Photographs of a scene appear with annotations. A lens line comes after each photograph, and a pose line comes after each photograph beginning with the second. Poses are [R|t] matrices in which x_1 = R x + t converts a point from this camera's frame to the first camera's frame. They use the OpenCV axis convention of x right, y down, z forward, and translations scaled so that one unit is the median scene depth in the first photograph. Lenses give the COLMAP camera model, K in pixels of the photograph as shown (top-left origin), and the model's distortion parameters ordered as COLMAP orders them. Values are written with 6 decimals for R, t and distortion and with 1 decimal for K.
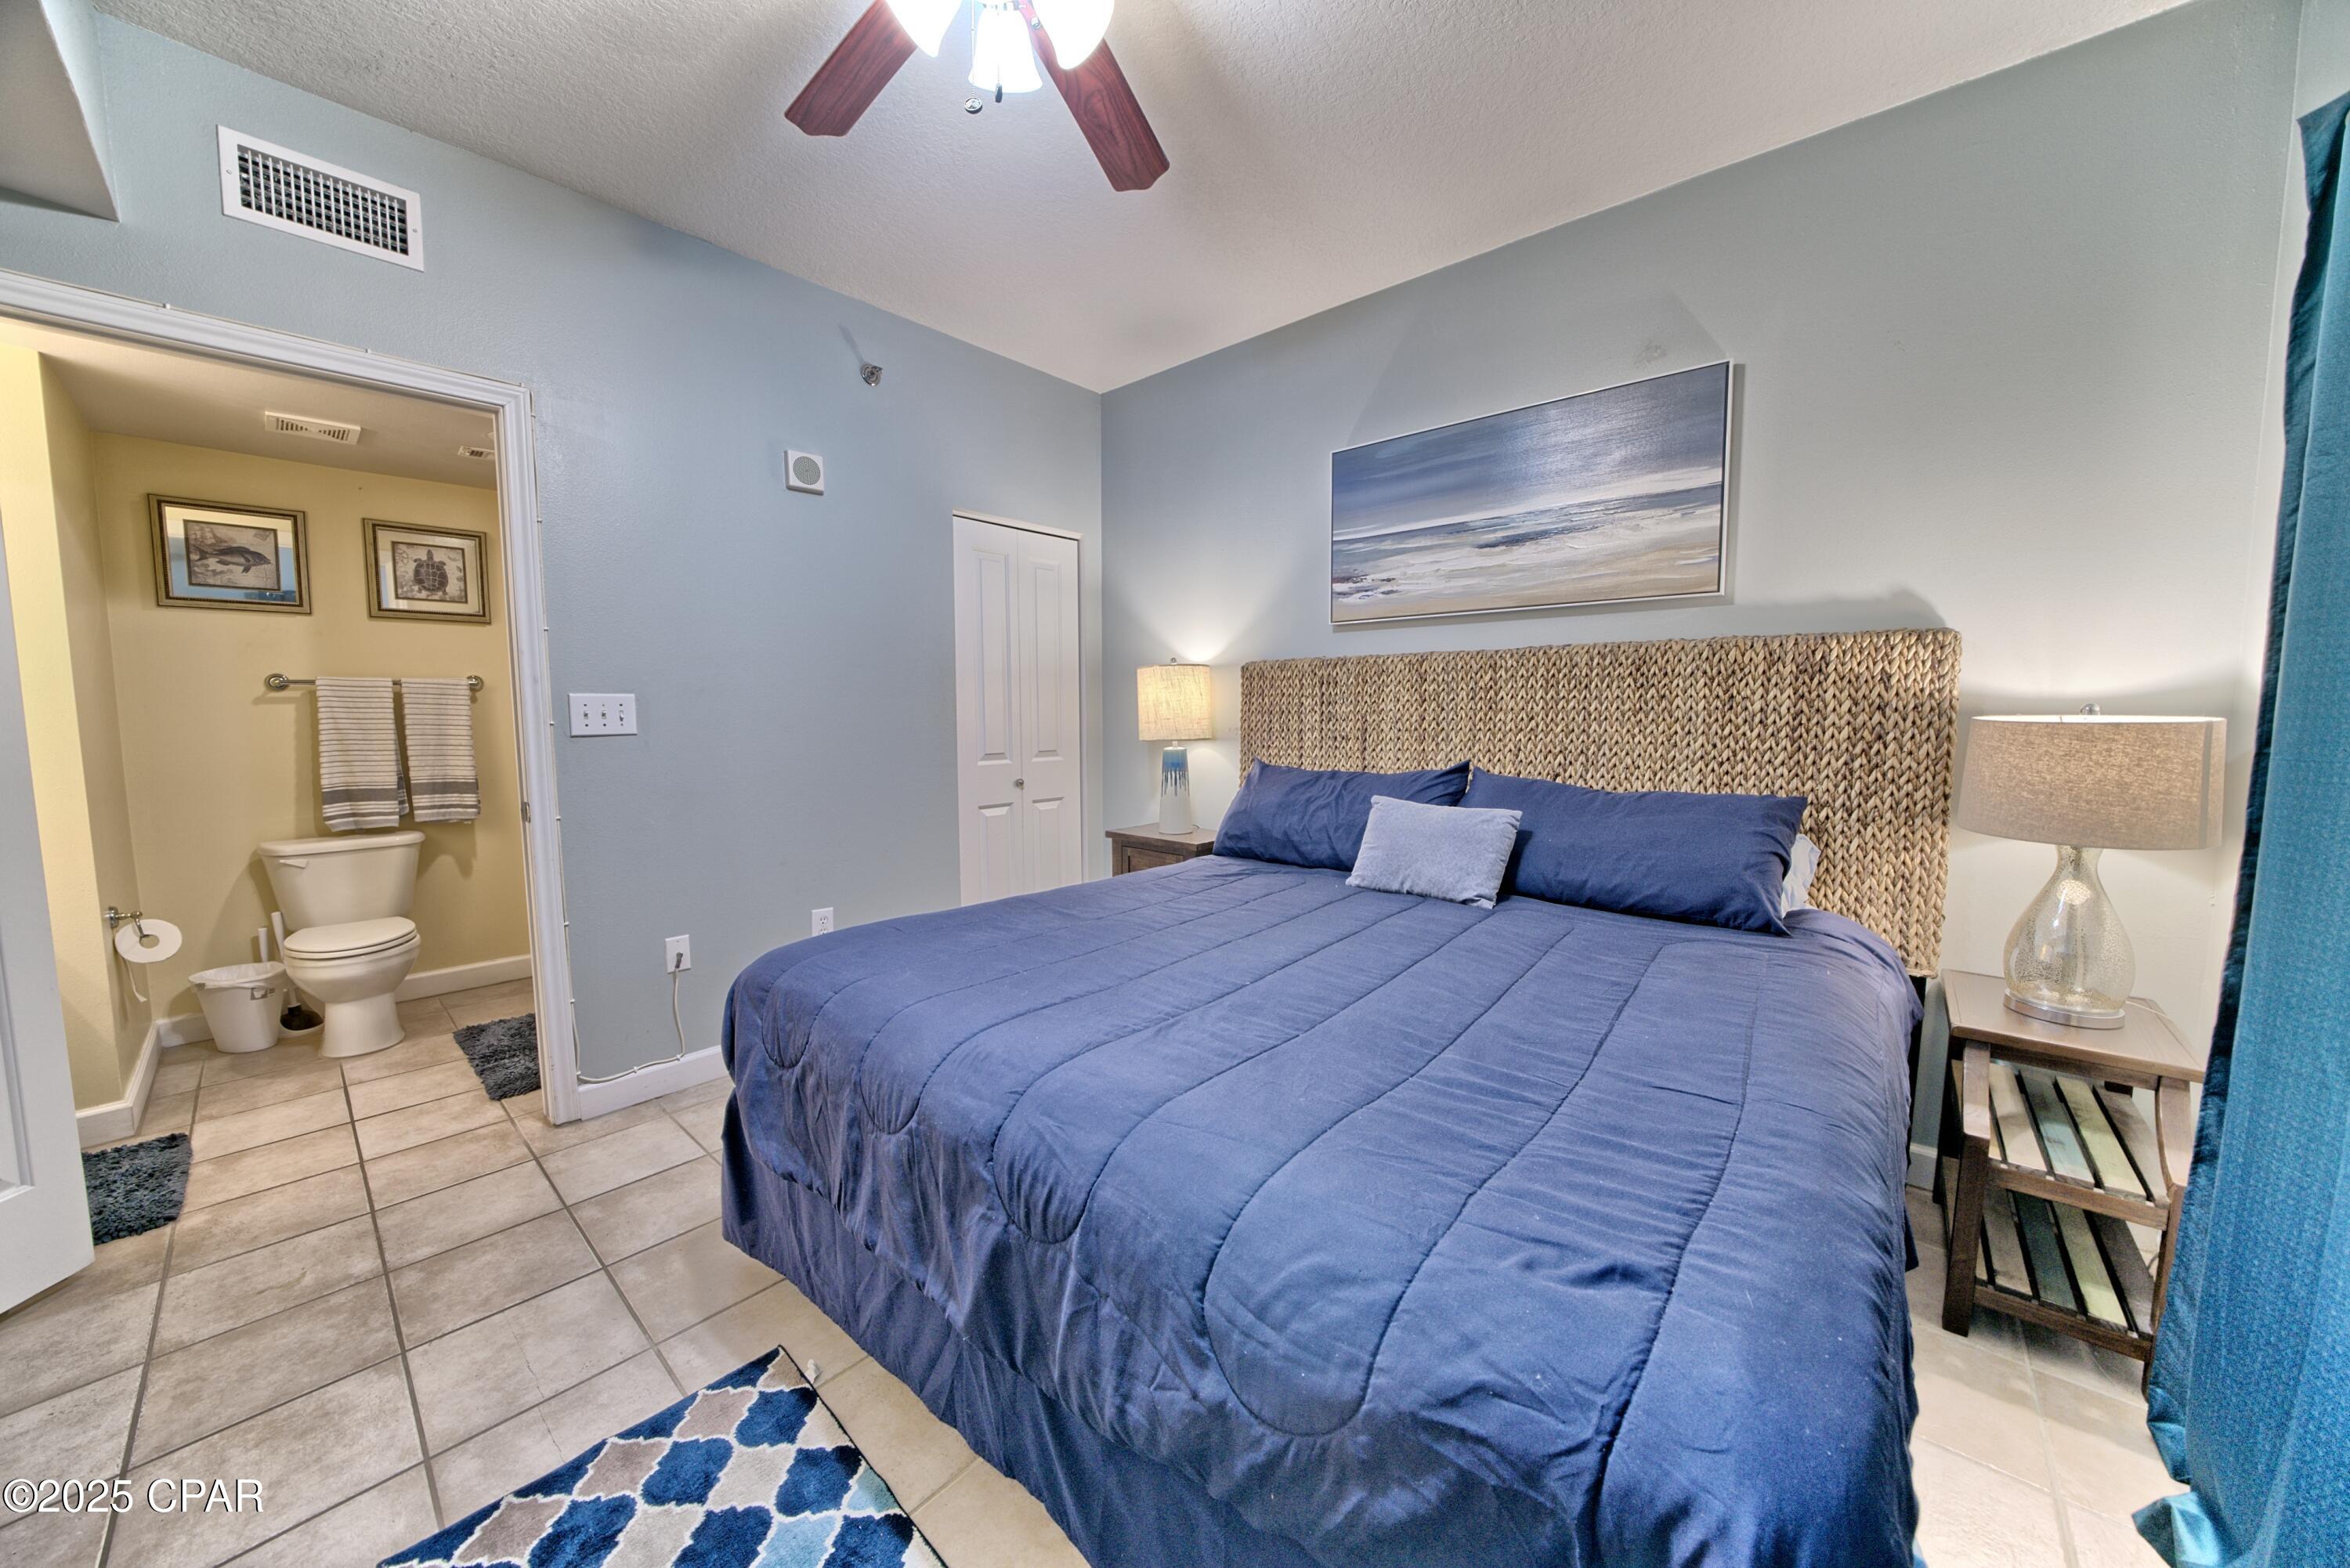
lens RADIAL K [[811.9, 0, 1167.0], [0, 811.9, 777.9], [0, 0, 1]] dist [-0.029748, 0.003213]
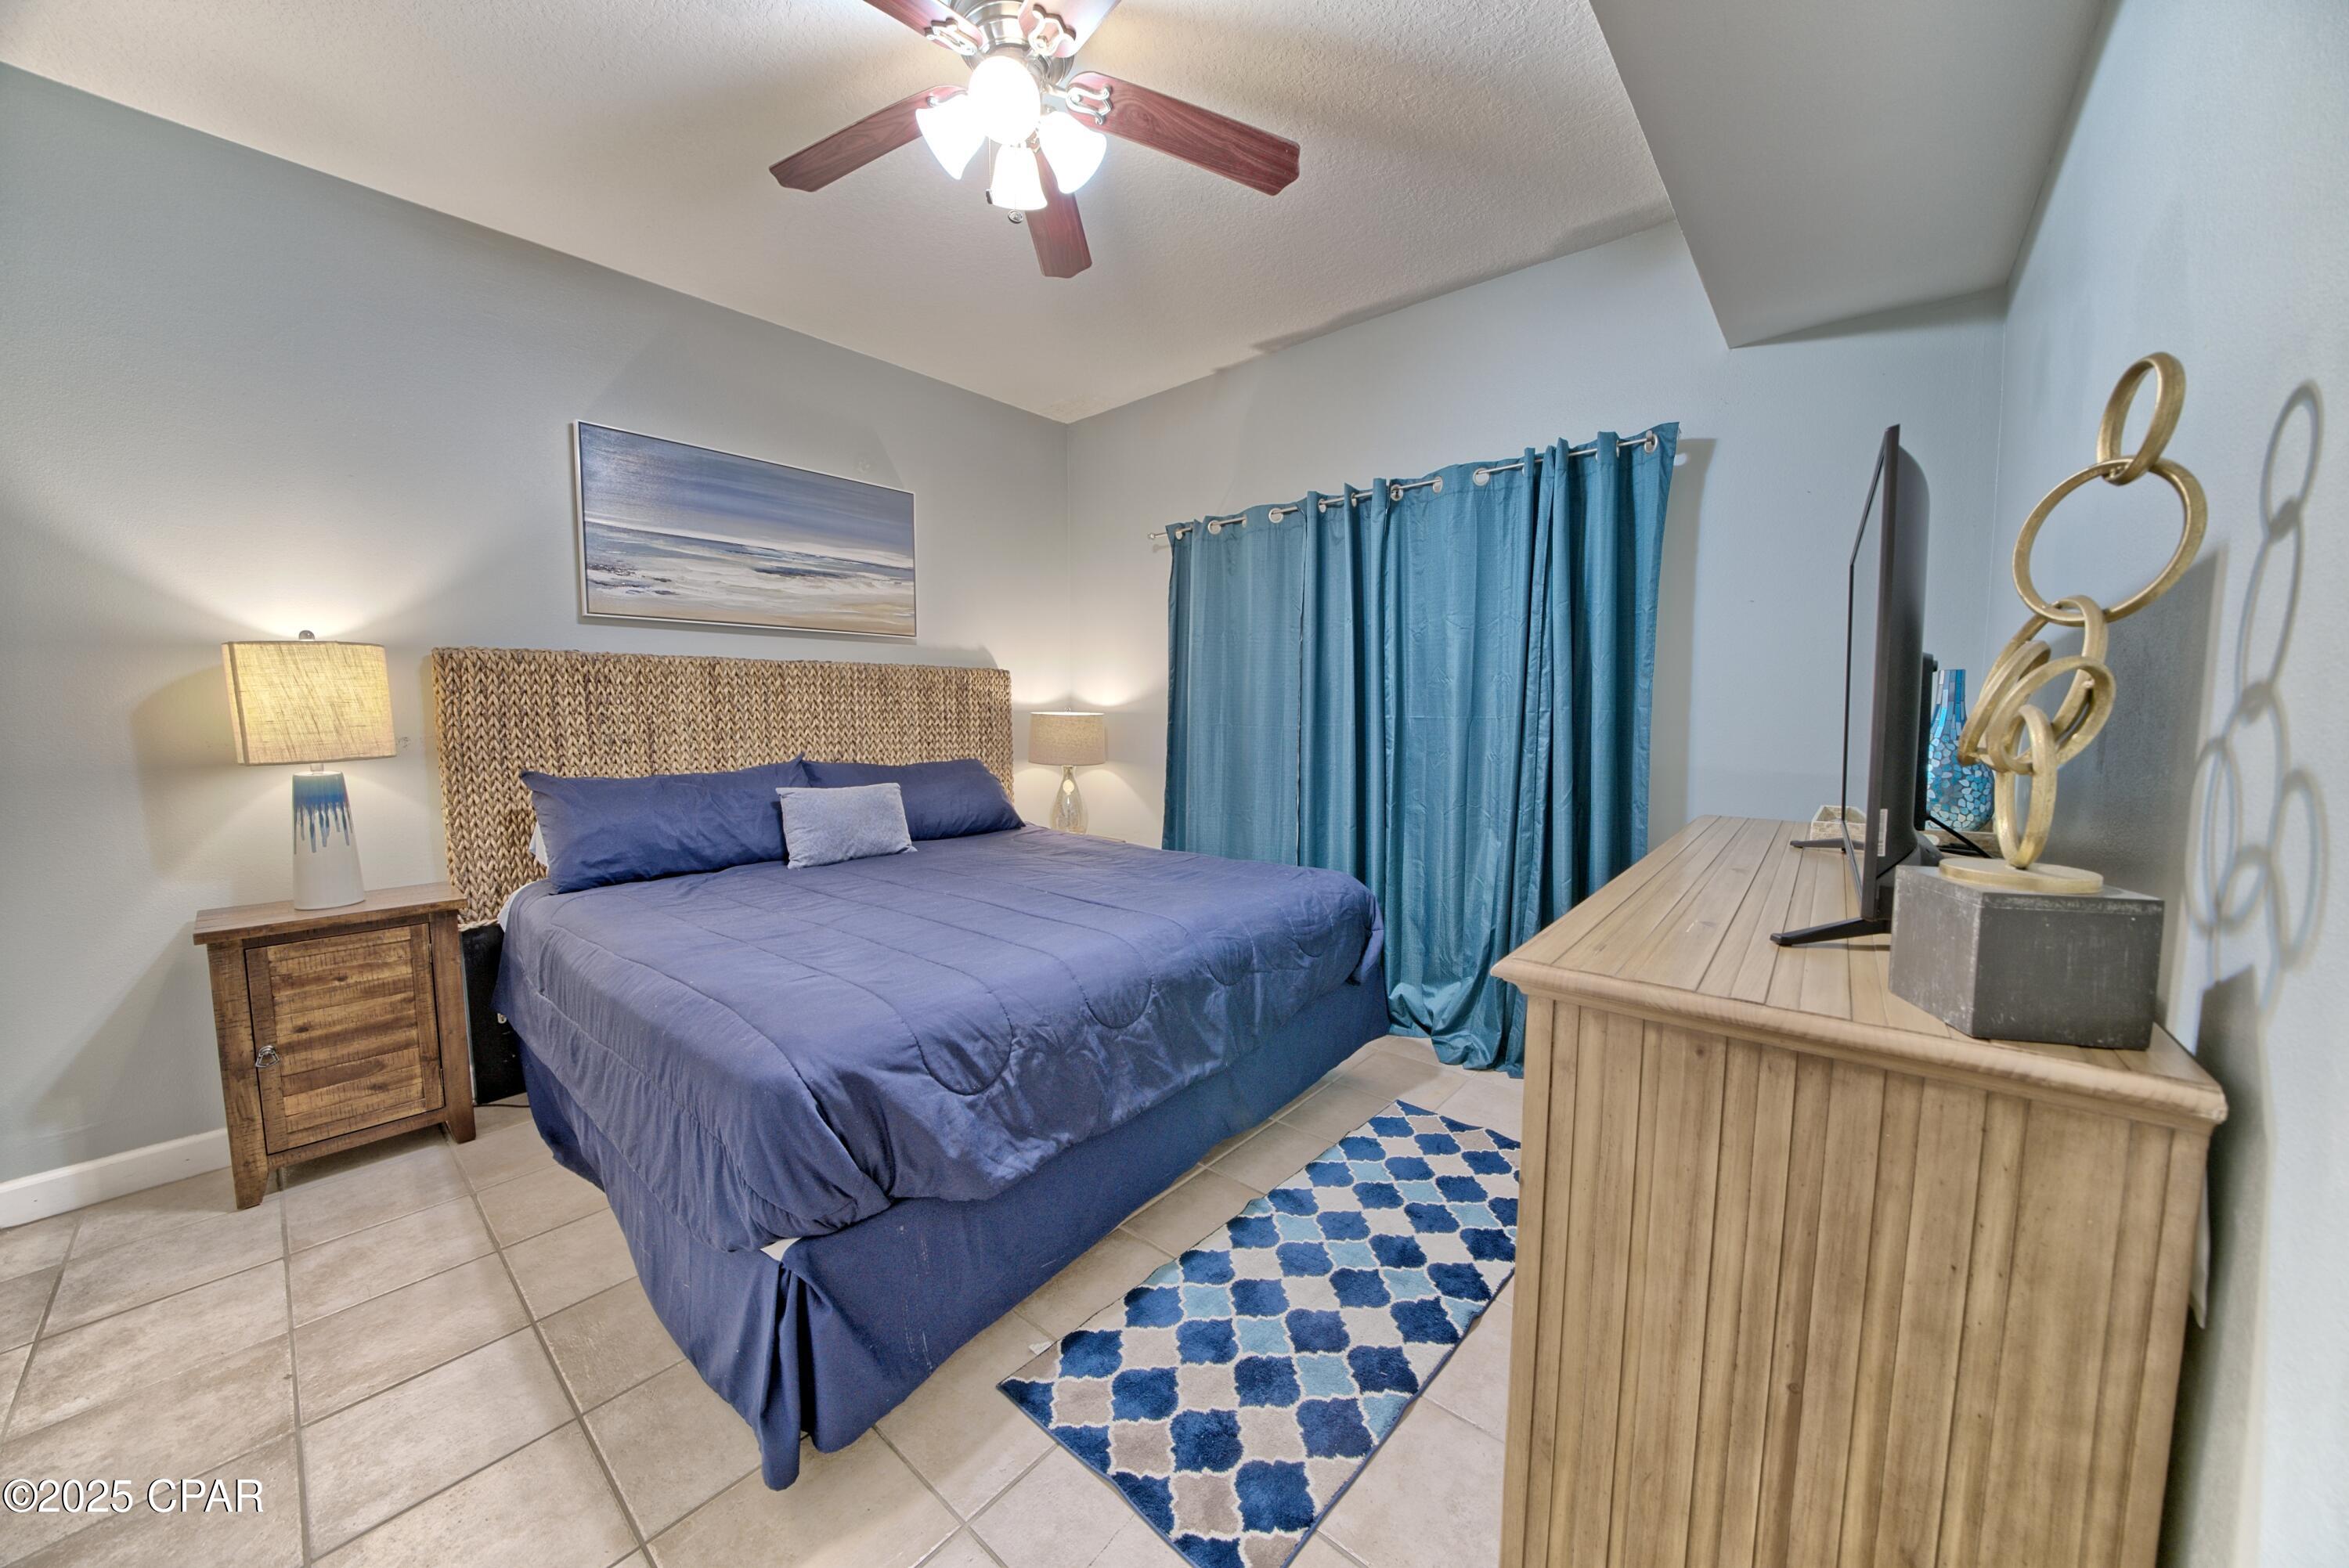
lens RADIAL K [[812.2, 0, 1186.6], [0, 812.2, 779.6], [0, 0, 1]] dist [-0.028229, 0.003632]
pose [[-0.023660, -0.085209, 0.996082, -1.040146], [0.080643, 0.992951, 0.086857, -0.049286], [-0.996462, 0.082382, -0.016622, 0.554389]]
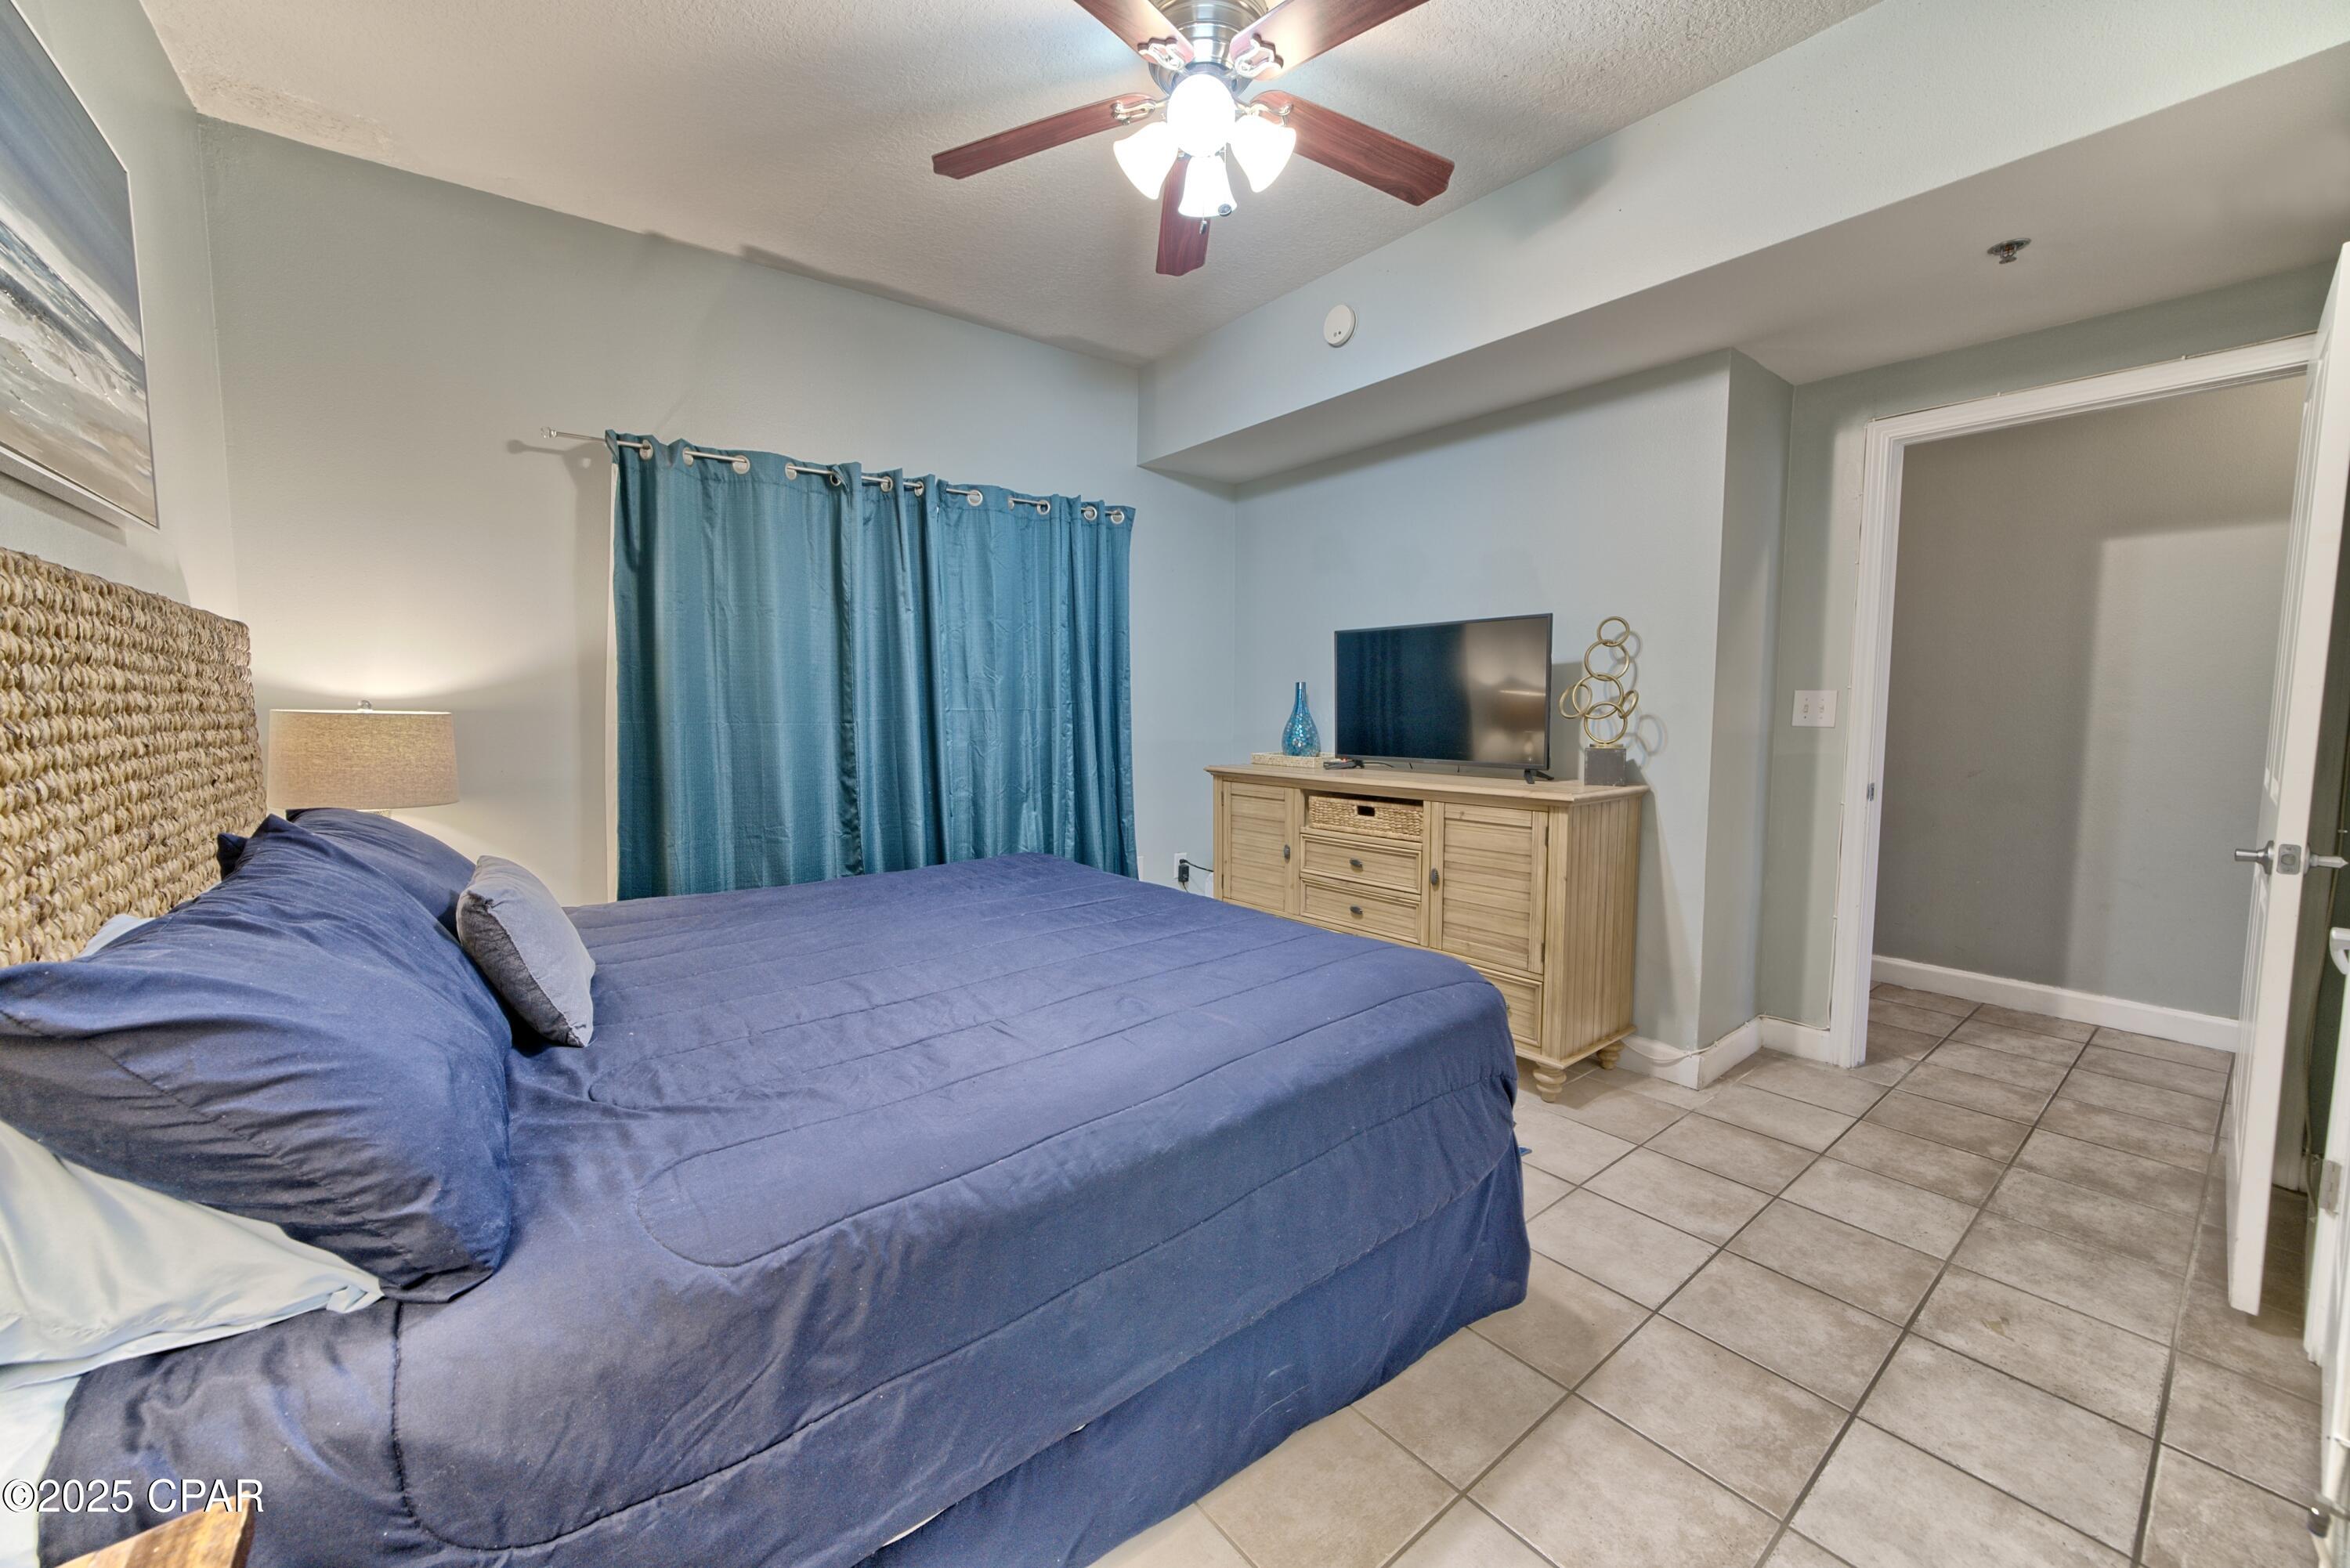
lens RADIAL K [[884.4, 0, 1178.1], [0, 884.4, 778.4], [0, 0, 1]] dist [-0.014085, -0.000077]
pose [[-0.984177, -0.014103, 0.176626, -0.291346], [0.015498, 0.986156, 0.165096, -0.144369], [-0.176509, 0.165221, -0.970333, 1.713599]]
